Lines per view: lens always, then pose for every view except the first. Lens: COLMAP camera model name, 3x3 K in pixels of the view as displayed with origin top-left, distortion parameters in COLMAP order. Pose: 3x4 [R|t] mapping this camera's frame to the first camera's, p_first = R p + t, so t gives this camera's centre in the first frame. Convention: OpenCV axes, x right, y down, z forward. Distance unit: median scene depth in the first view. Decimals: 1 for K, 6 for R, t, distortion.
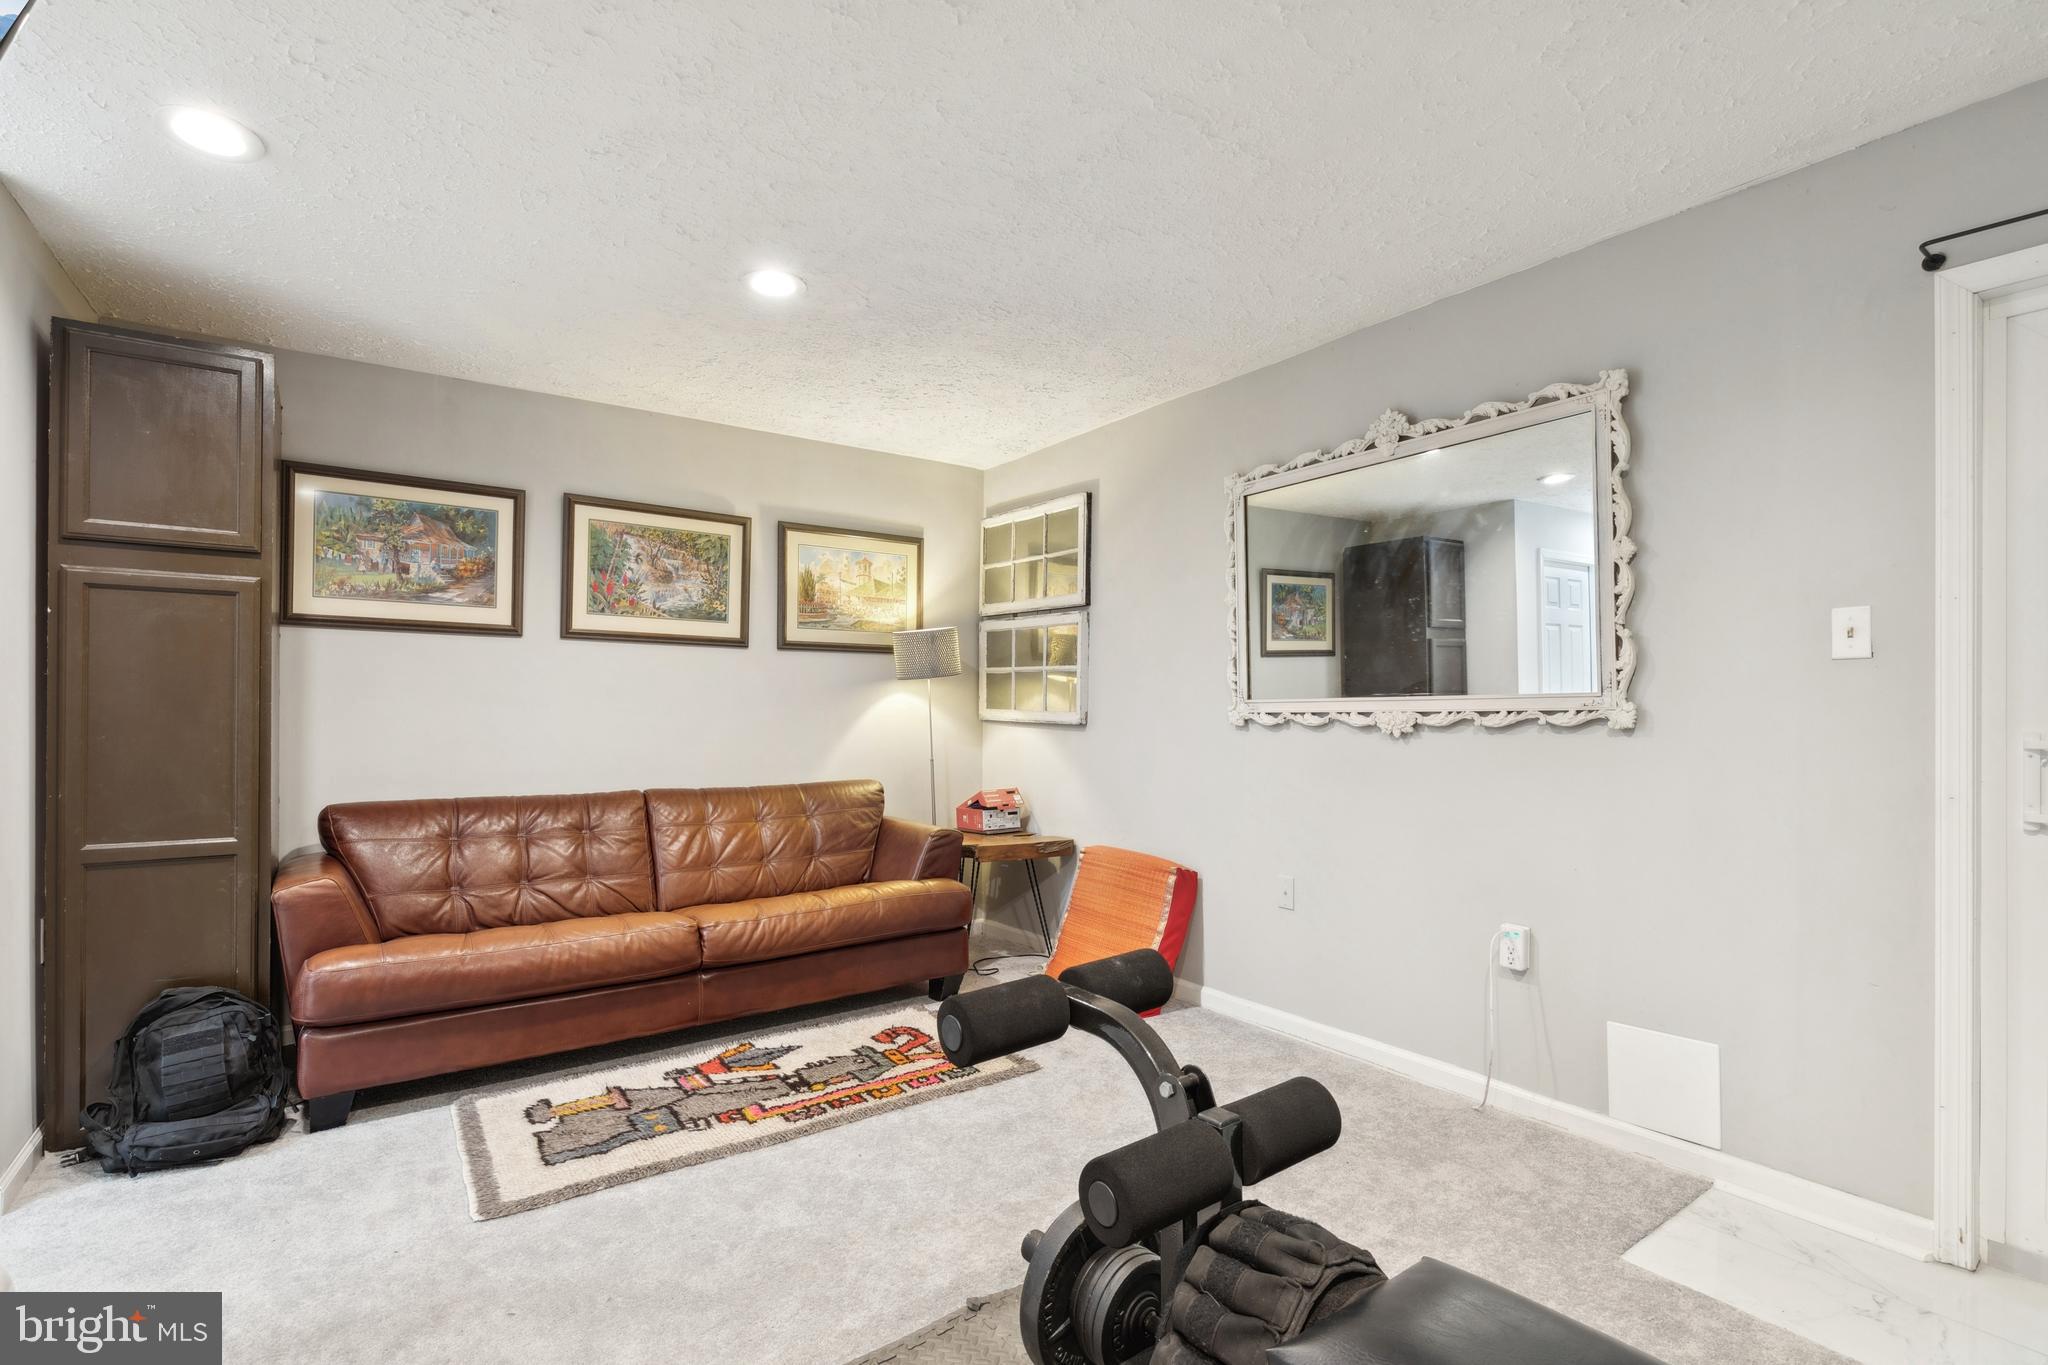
lens RADIAL K [[936.0, 0, 1014.0], [0, 936.0, 699.1], [0, 0, 1]] dist [0.003434, -0.002914]
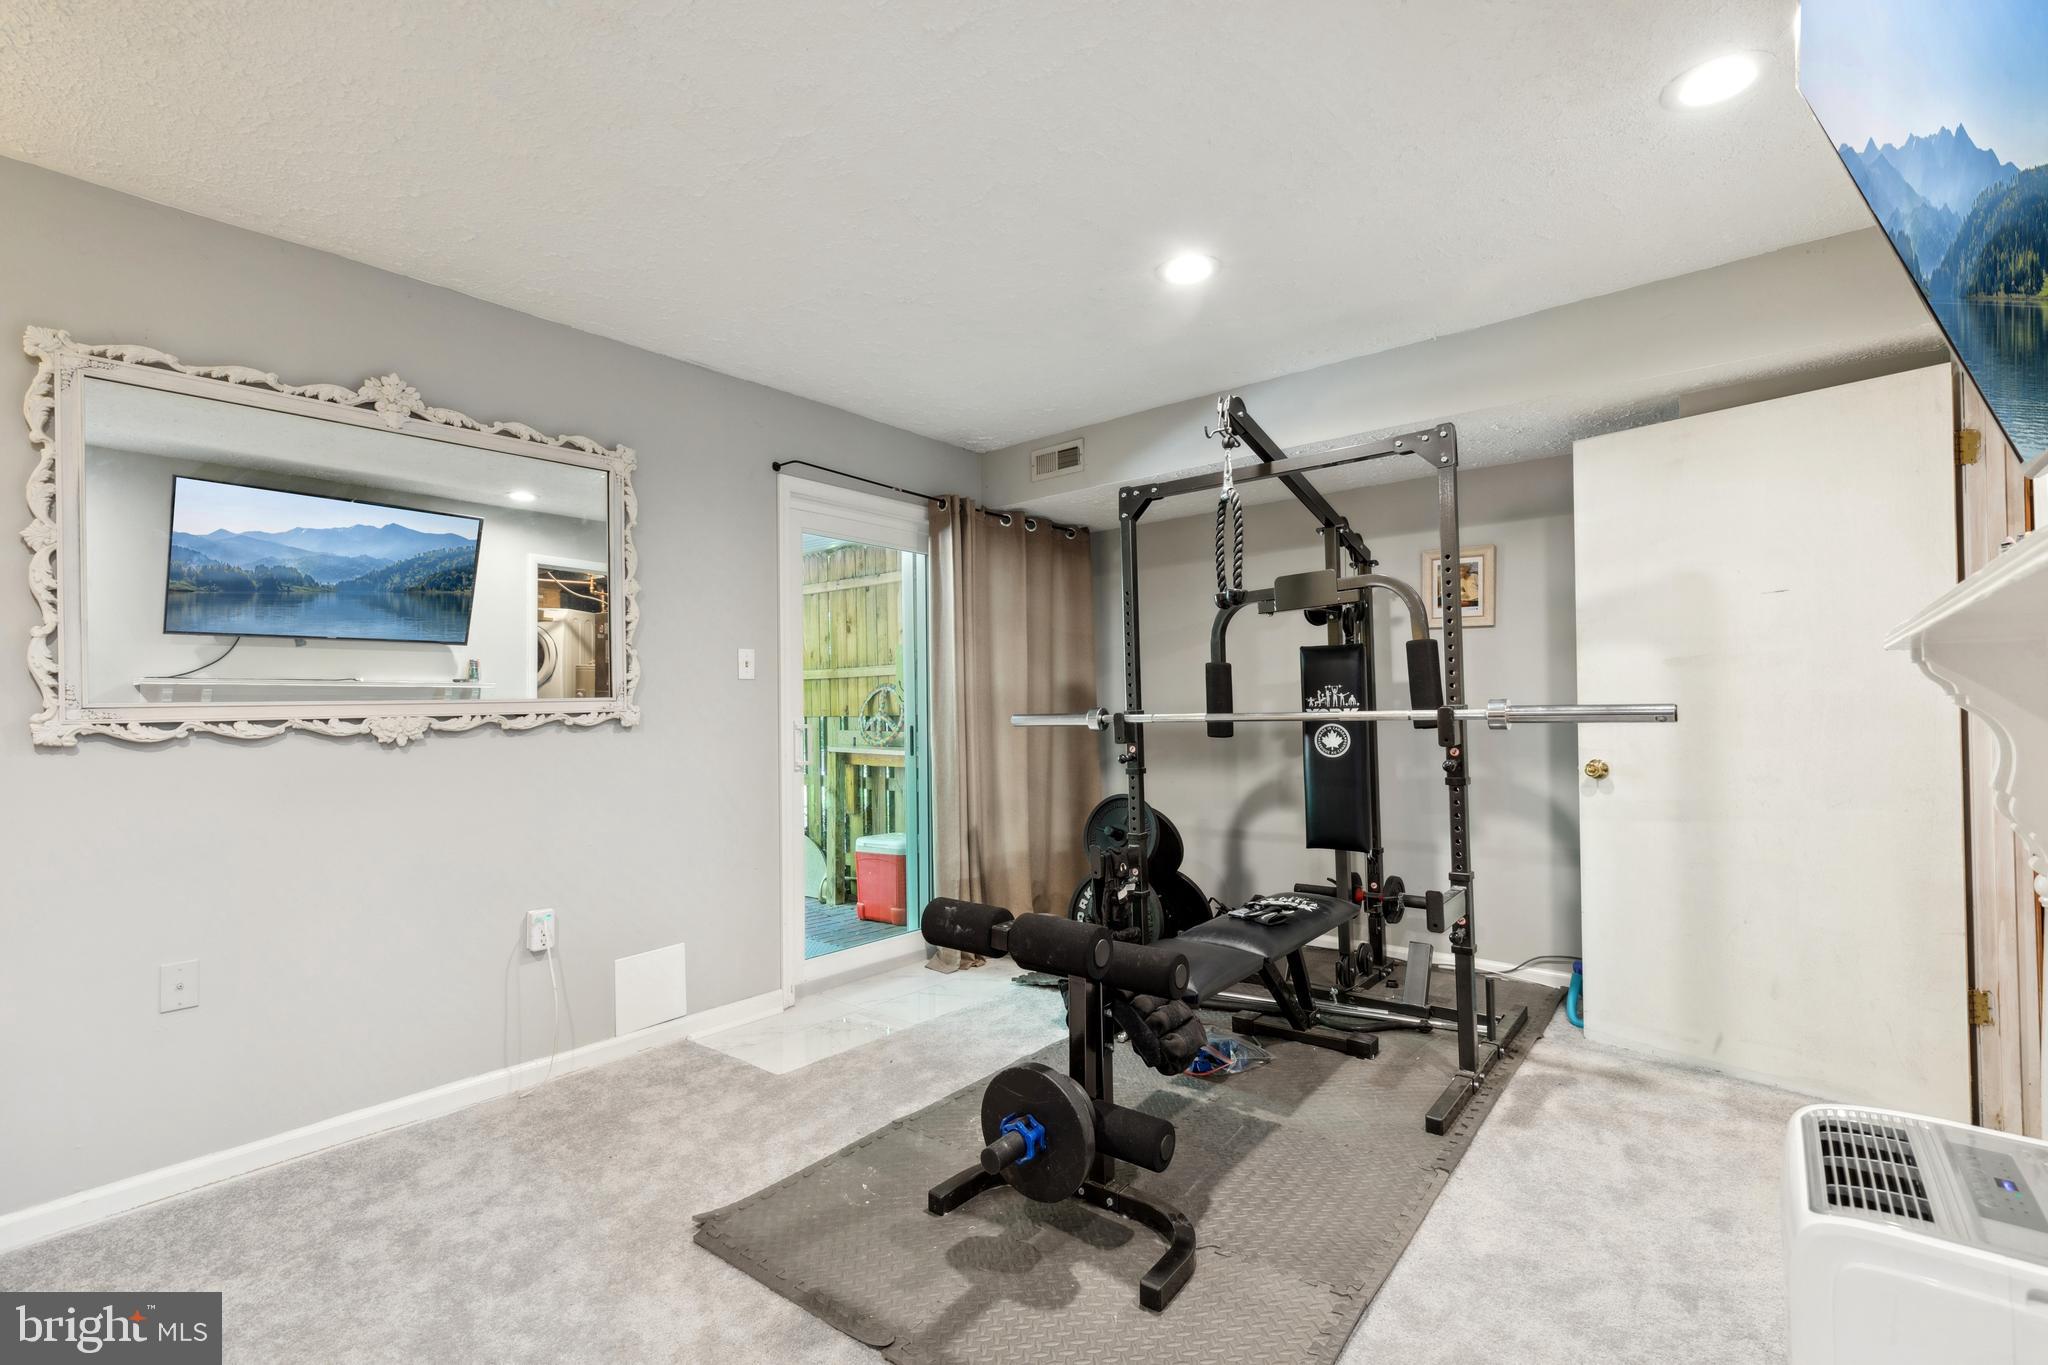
lens RADIAL K [[936.0, 0, 1015.2], [0, 936.0, 681.9], [0, 0, 1]] dist [0.003434, -0.002914]
pose [[-0.252181, 0.030344, 0.967204, -0.670367], [0.005070, 0.999536, -0.030036, 0.011119], [-0.967667, -0.002671, -0.252217, 0.740487]]
